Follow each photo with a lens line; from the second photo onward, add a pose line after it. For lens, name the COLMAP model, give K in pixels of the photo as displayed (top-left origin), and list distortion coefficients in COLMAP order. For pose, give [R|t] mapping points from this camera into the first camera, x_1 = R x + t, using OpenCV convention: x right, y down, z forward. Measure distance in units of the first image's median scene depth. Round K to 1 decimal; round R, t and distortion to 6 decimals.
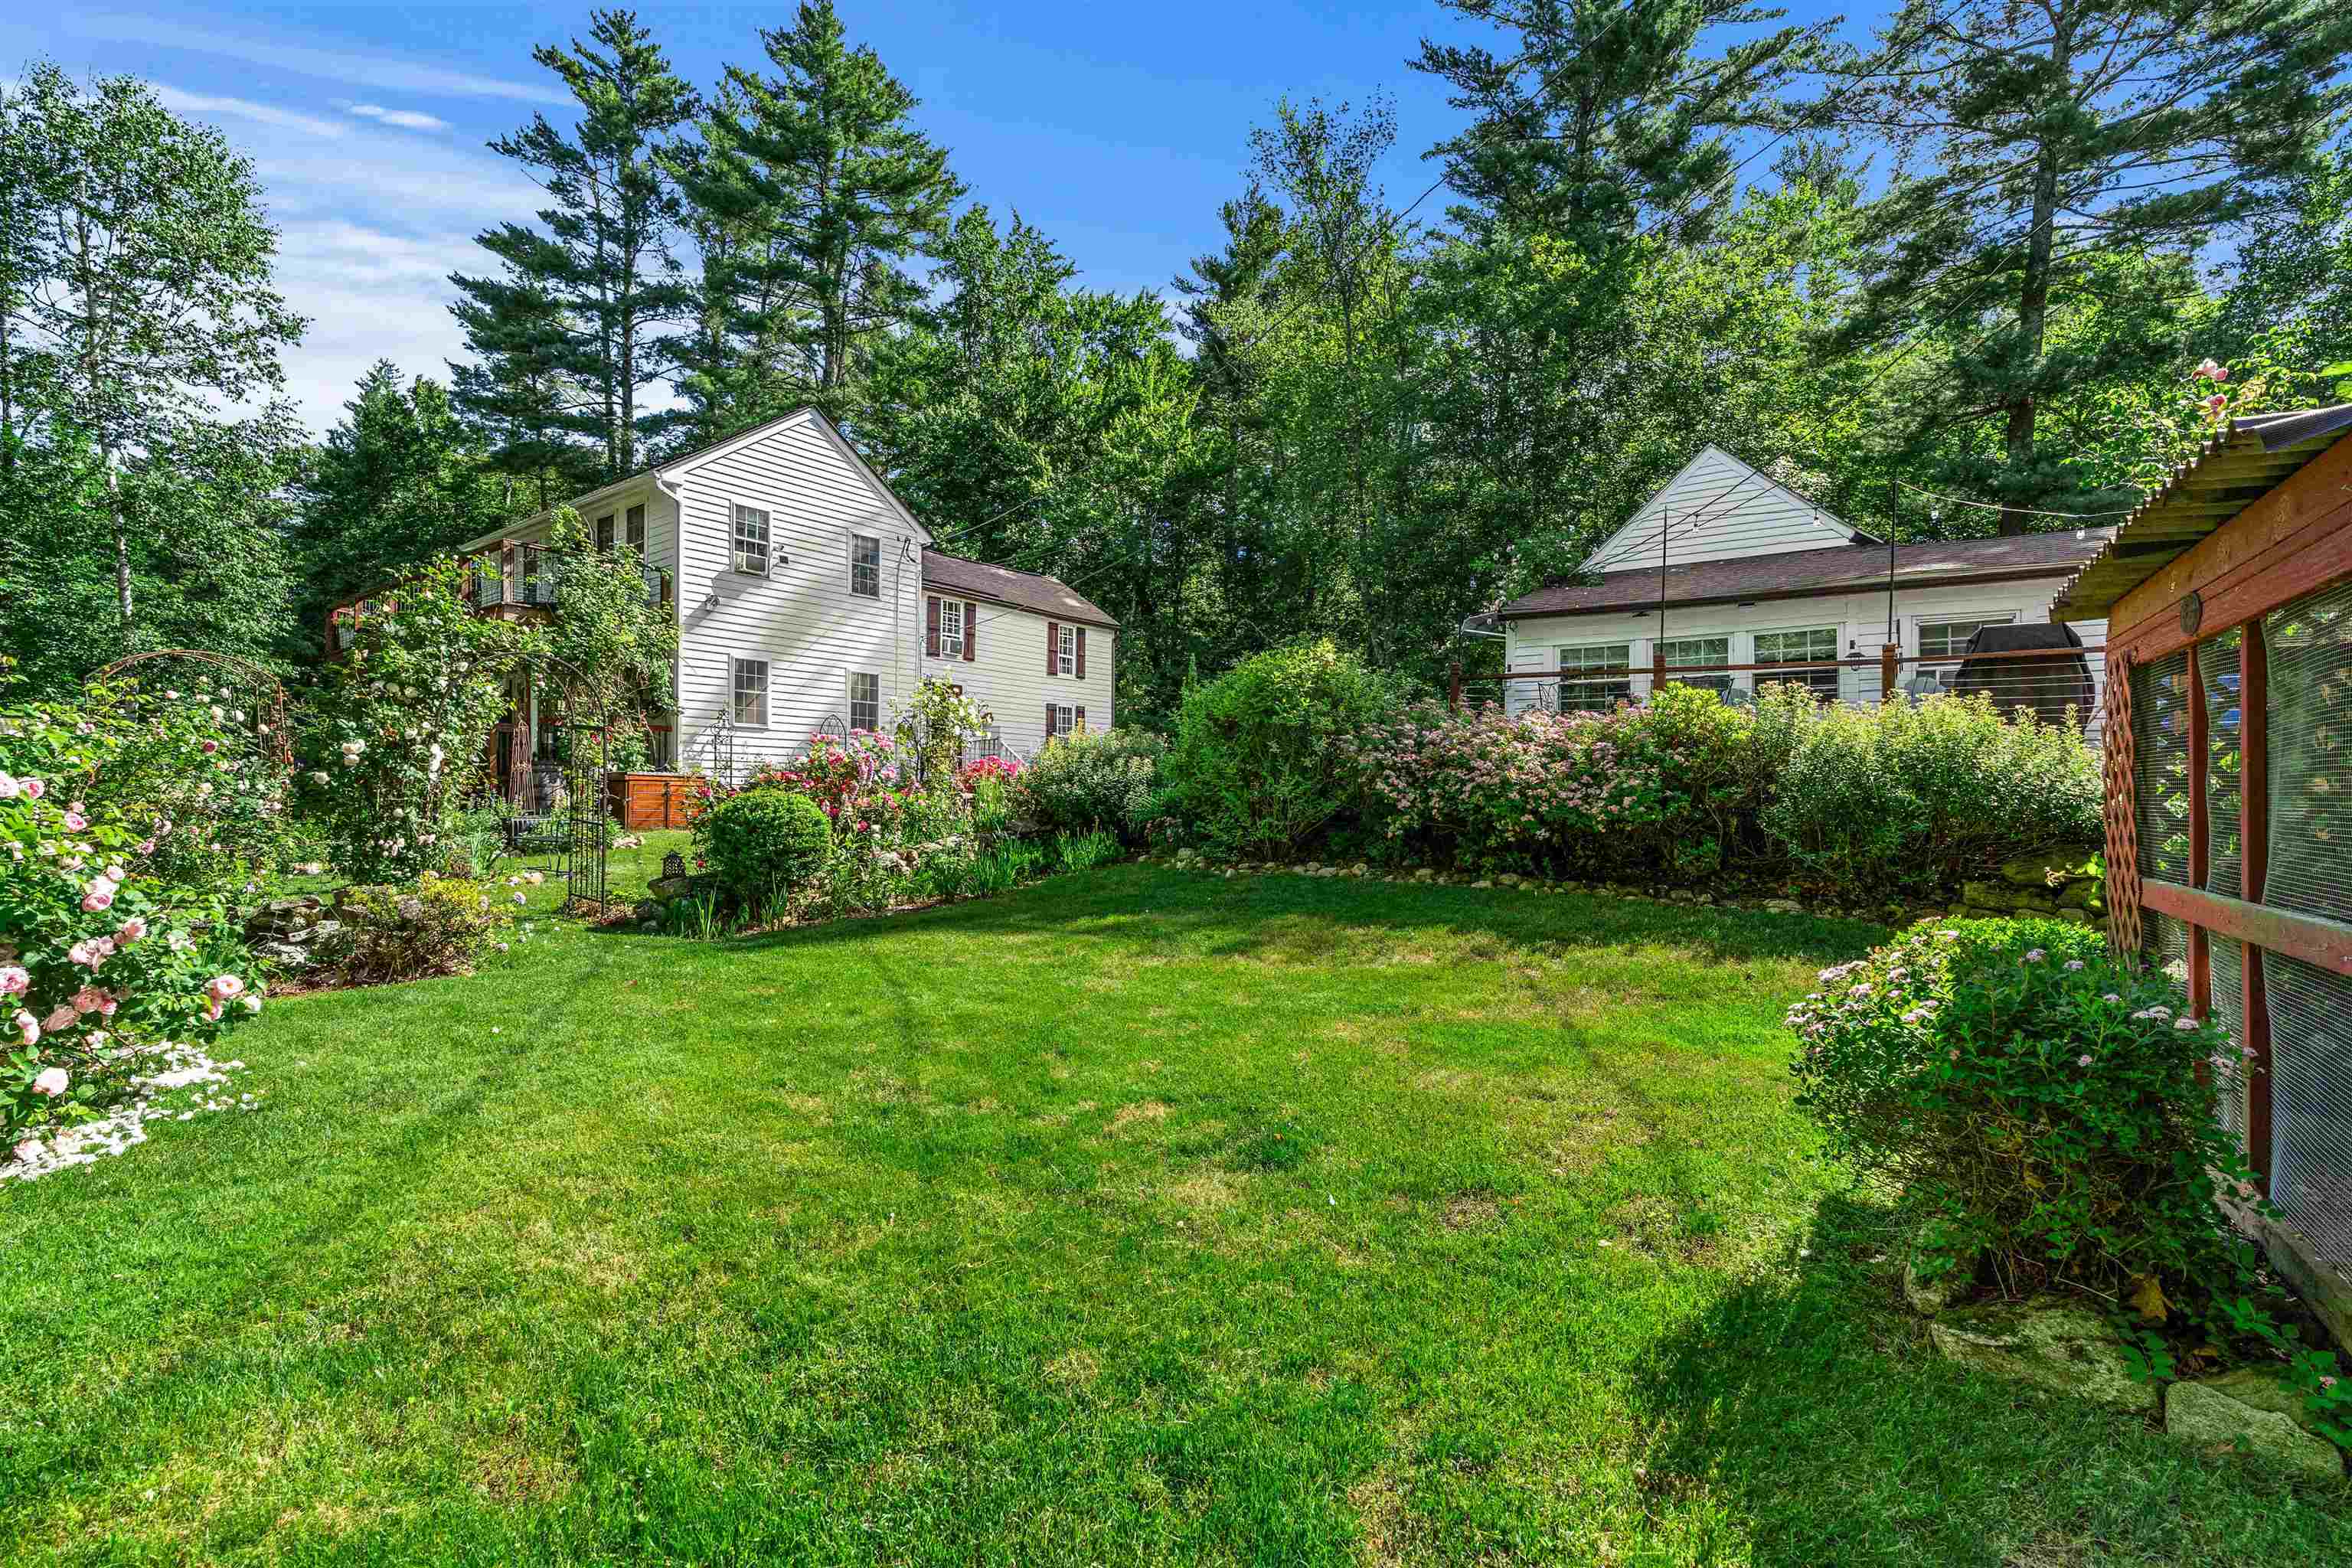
lens RADIAL K [[1061.3, 0, 1182.2], [0, 1061.3, 784.5], [0, 0, 1]] dist [-0.005553, -0.000319]
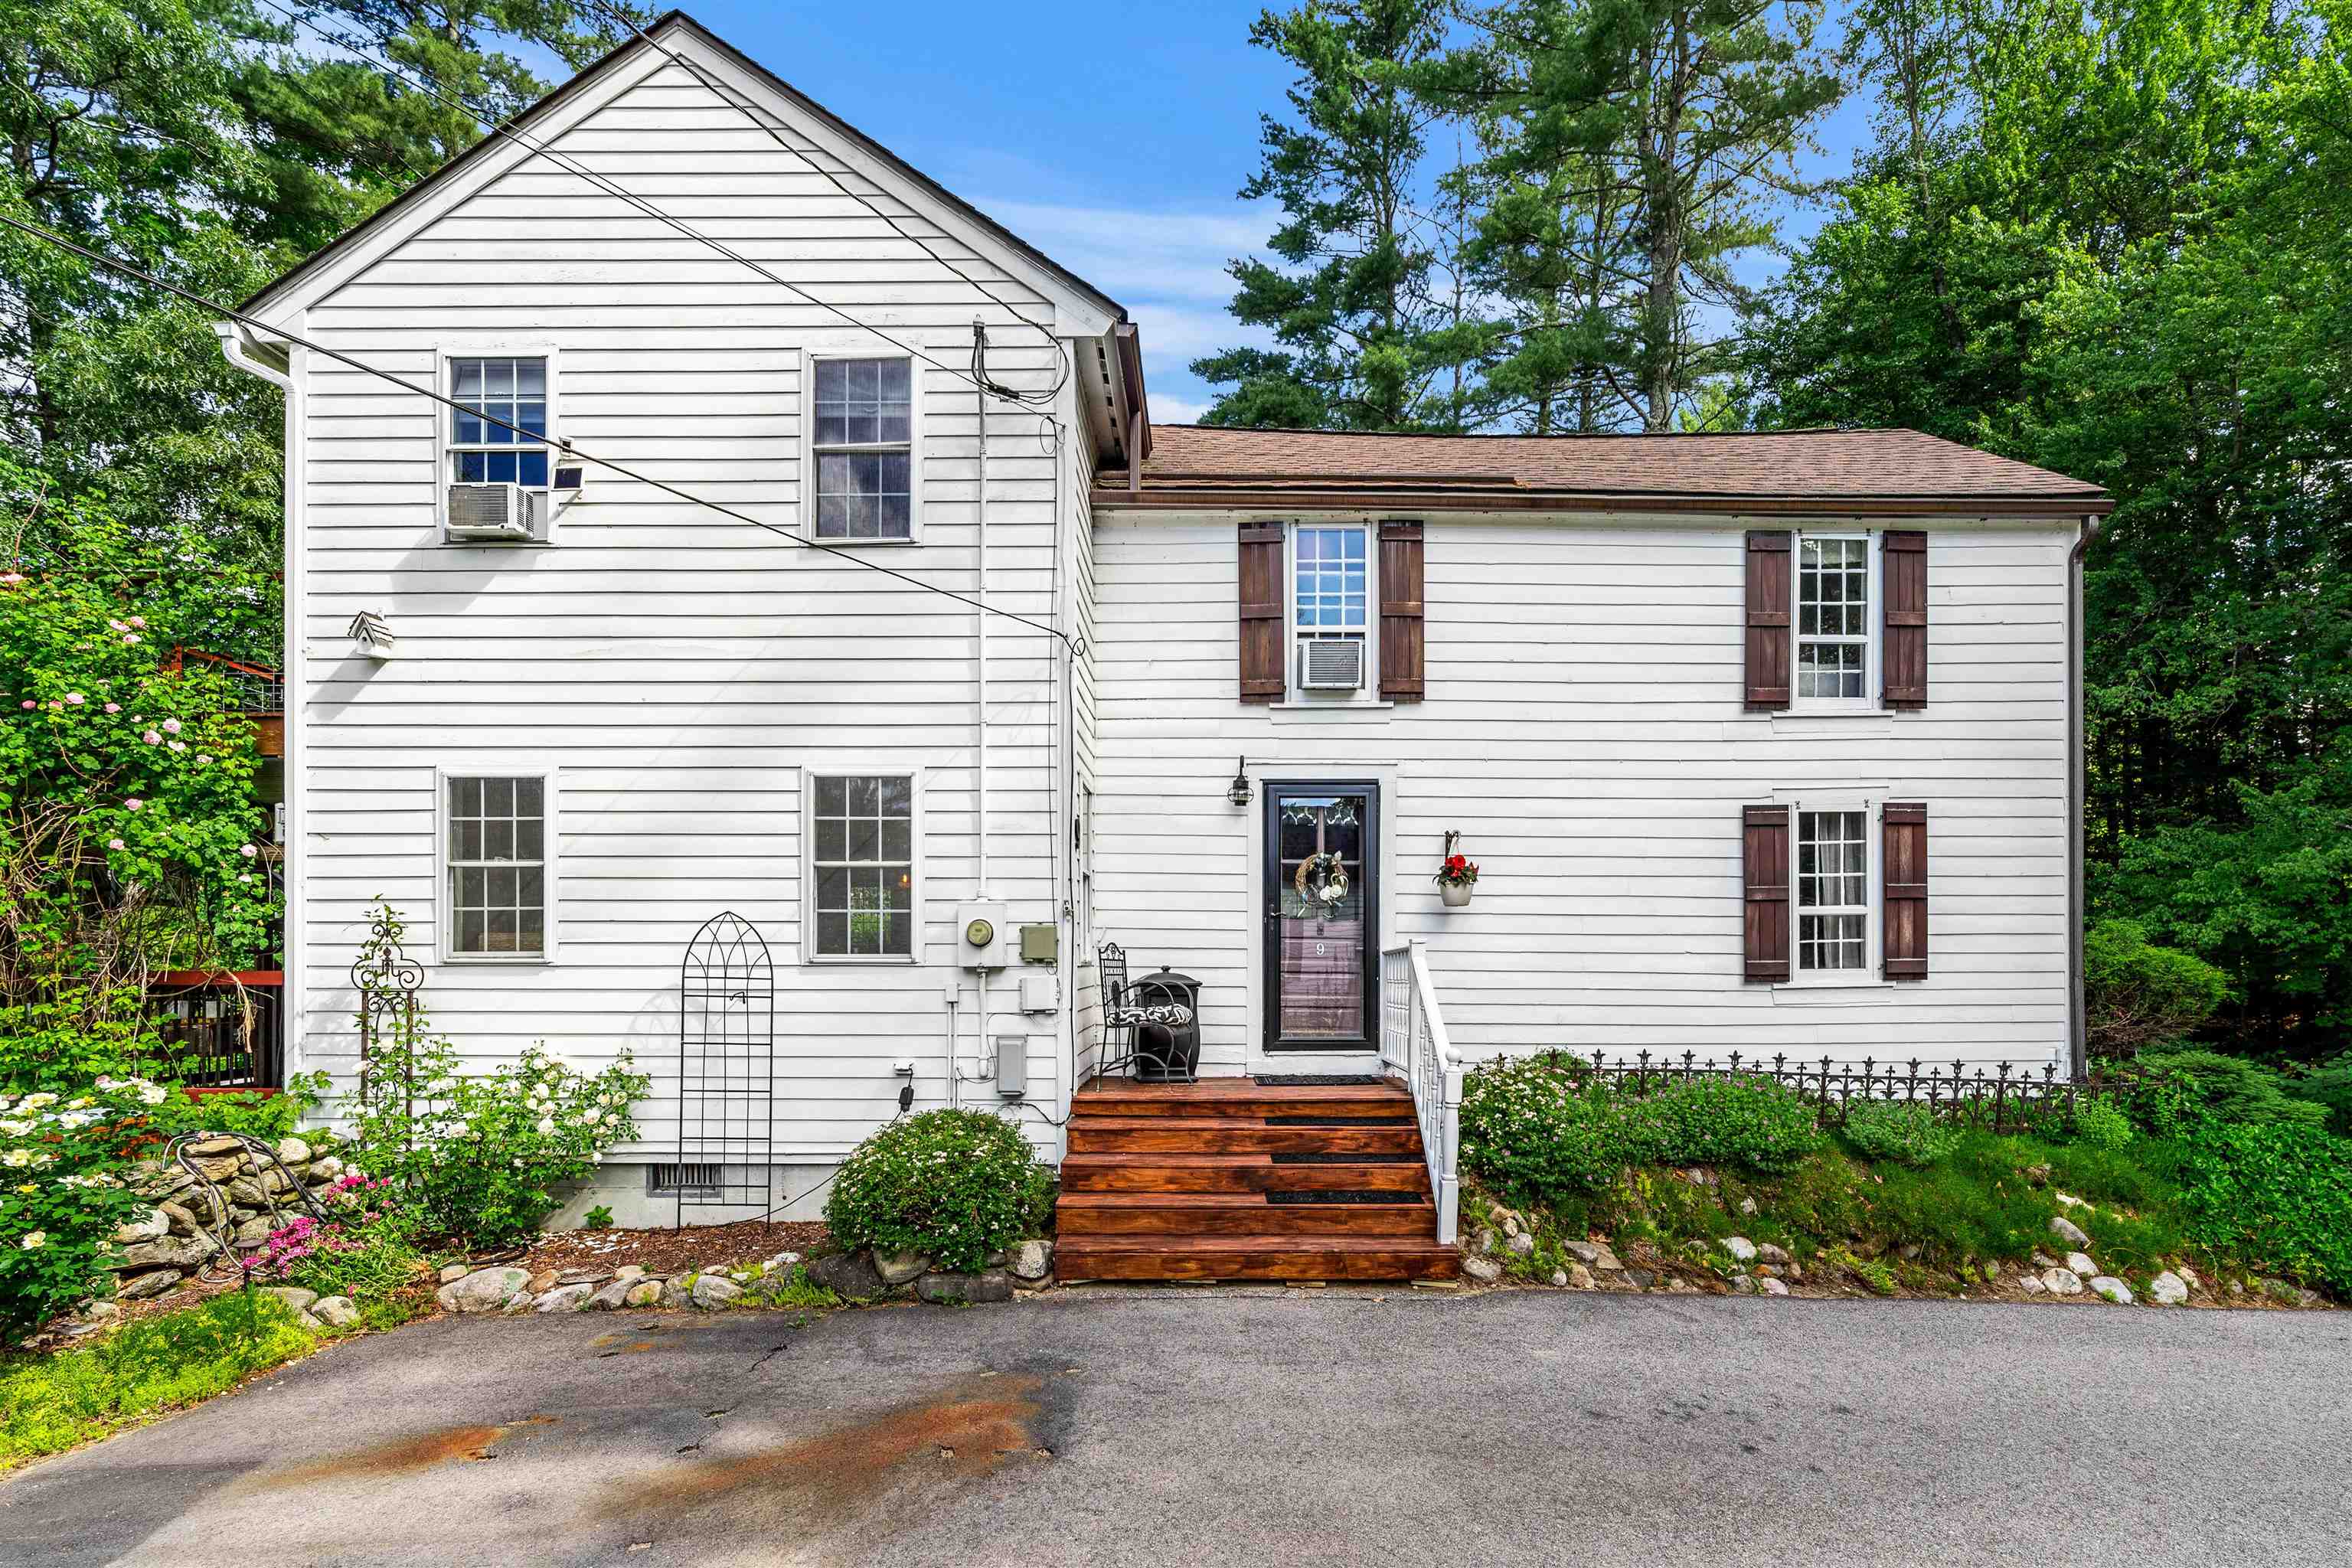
lens RADIAL K [[1130.6, 0, 1177.0], [0, 1130.6, 944.4], [0, 0, 1]] dist [-0.001713, -0.000420]
pose [[0.603643, -0.001534, -0.797253, 0.032861], [0.014957, 0.999844, 0.009401, -0.046461], [0.797114, -0.017599, 0.603572, 0.735814]]
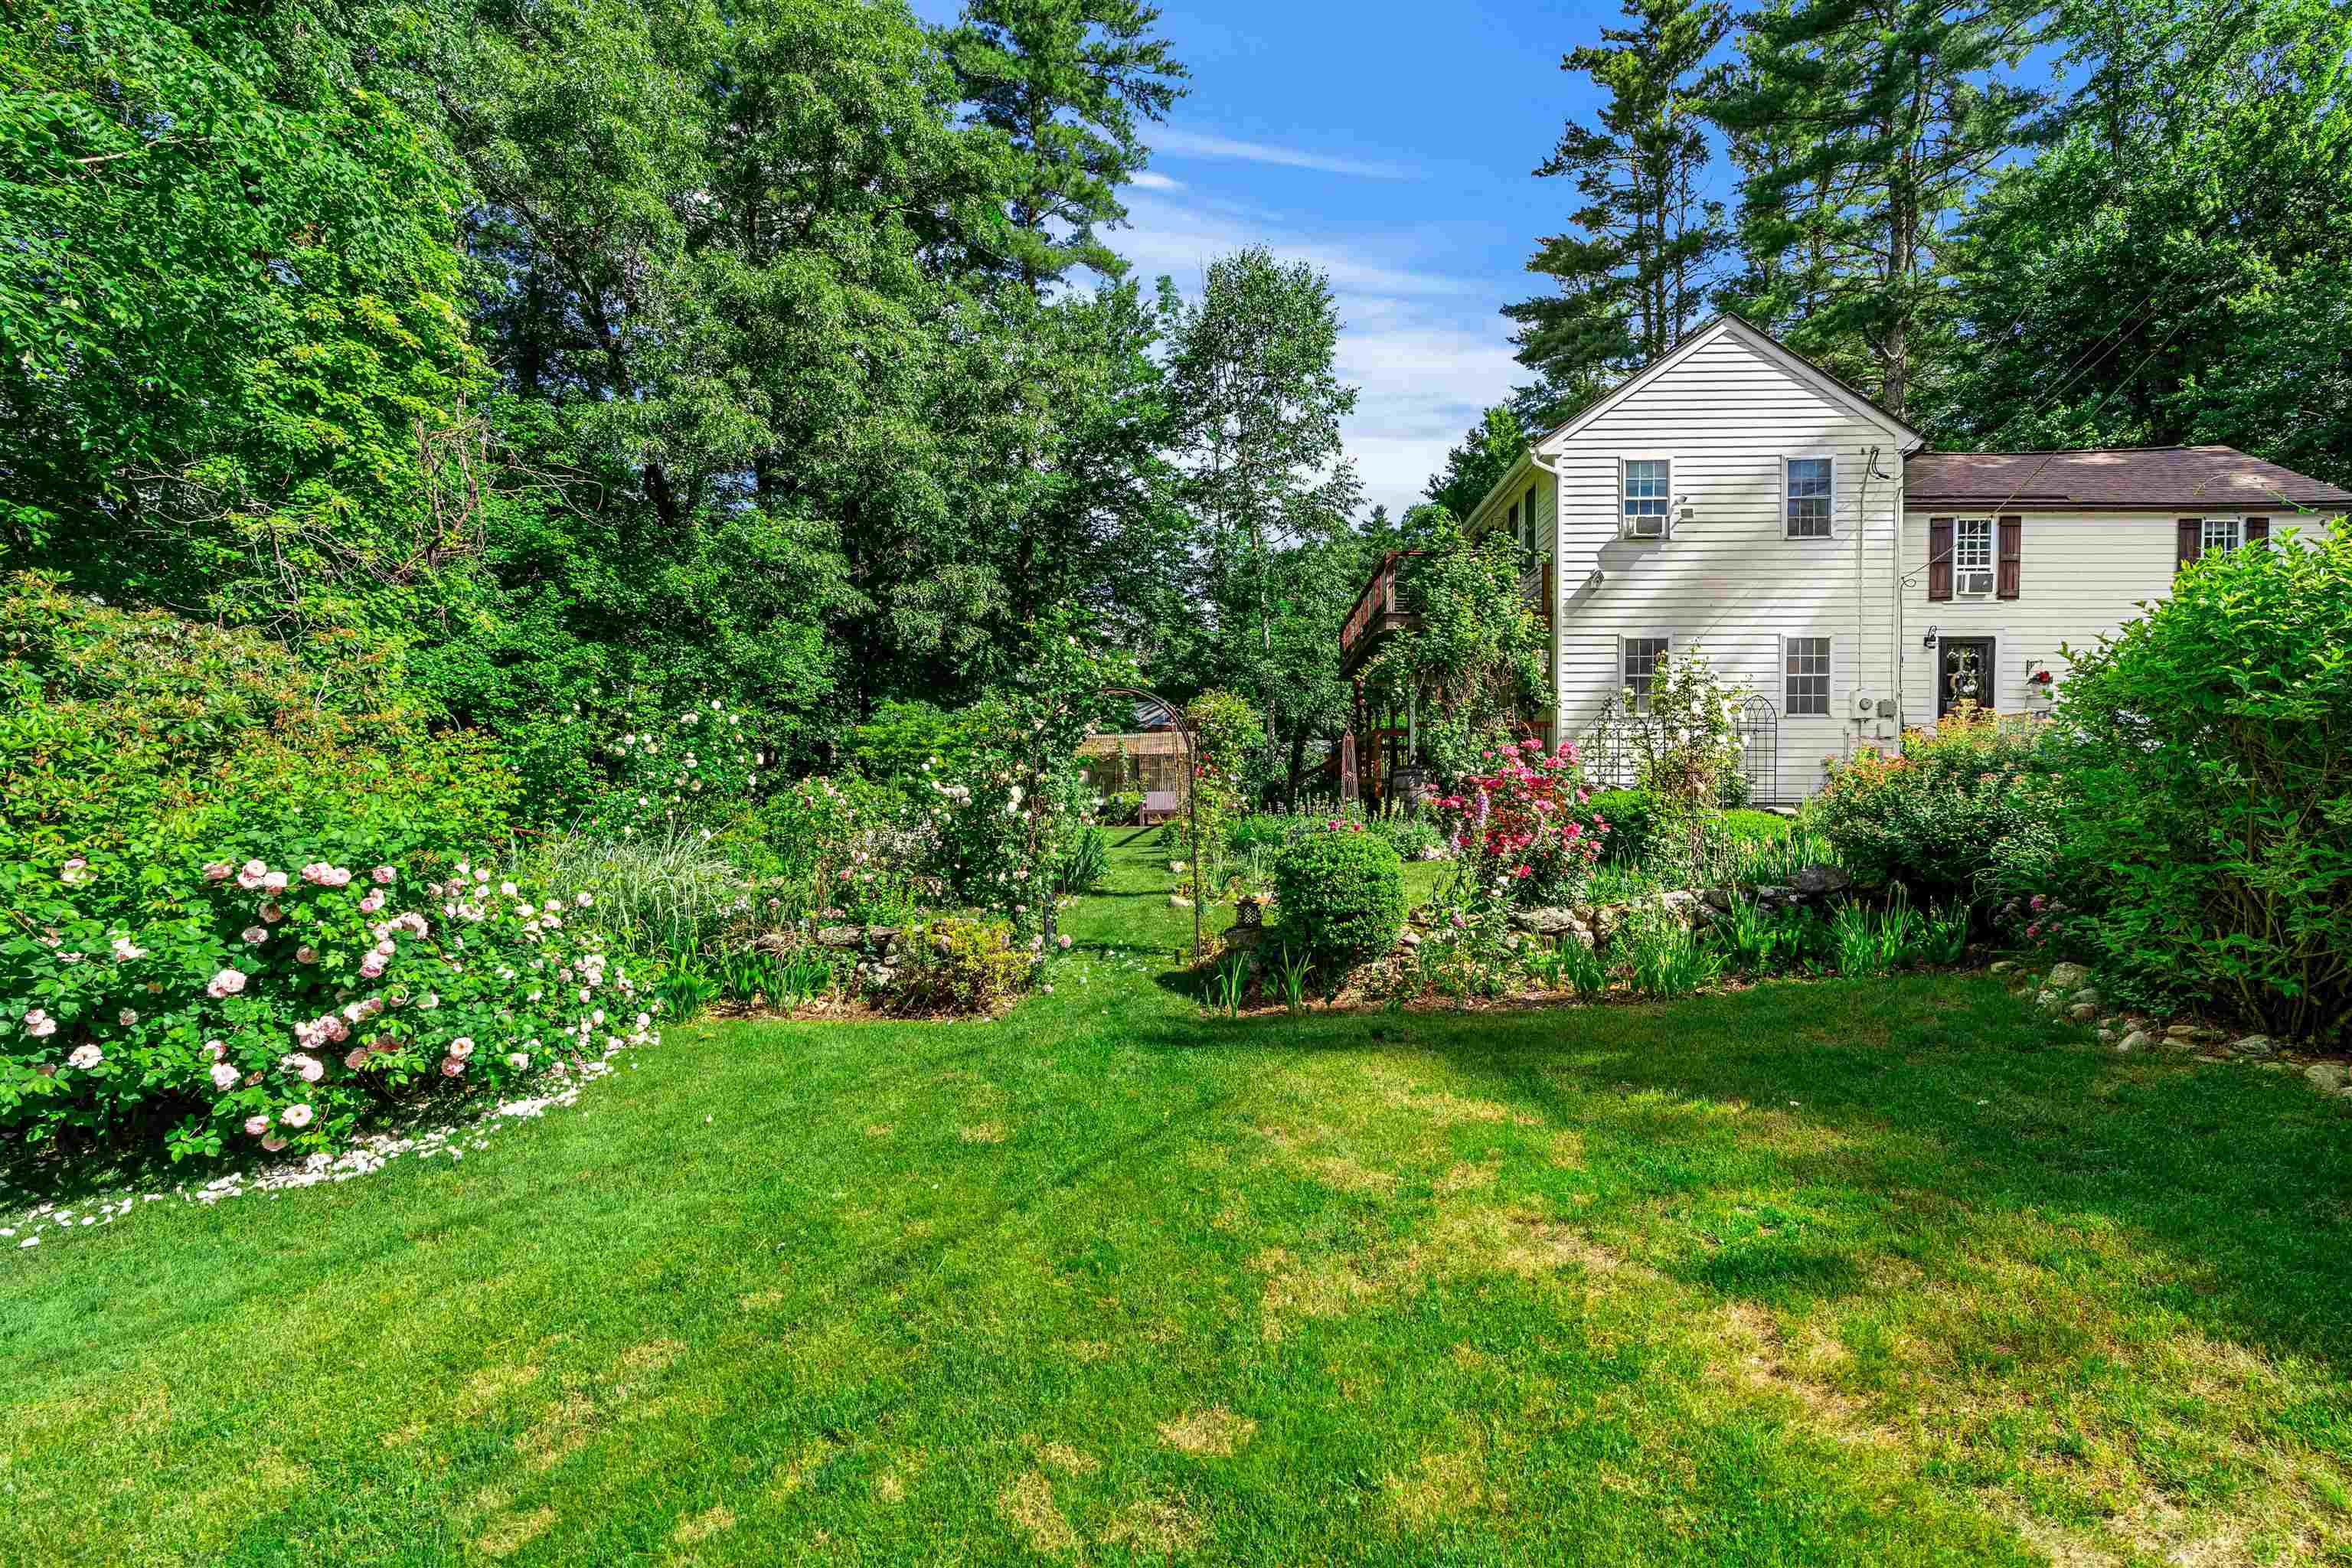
lens RADIAL K [[1065.3, 0, 1178.9], [0, 1065.3, 774.7], [0, 0, 1]] dist [-0.003234, 0.001240]
pose [[0.554598, 0.000906, -0.832118, 0.078238], [0.014320, 0.999841, 0.010633, -0.016838], [0.831995, -0.017813, 0.554497, 0.158538]]
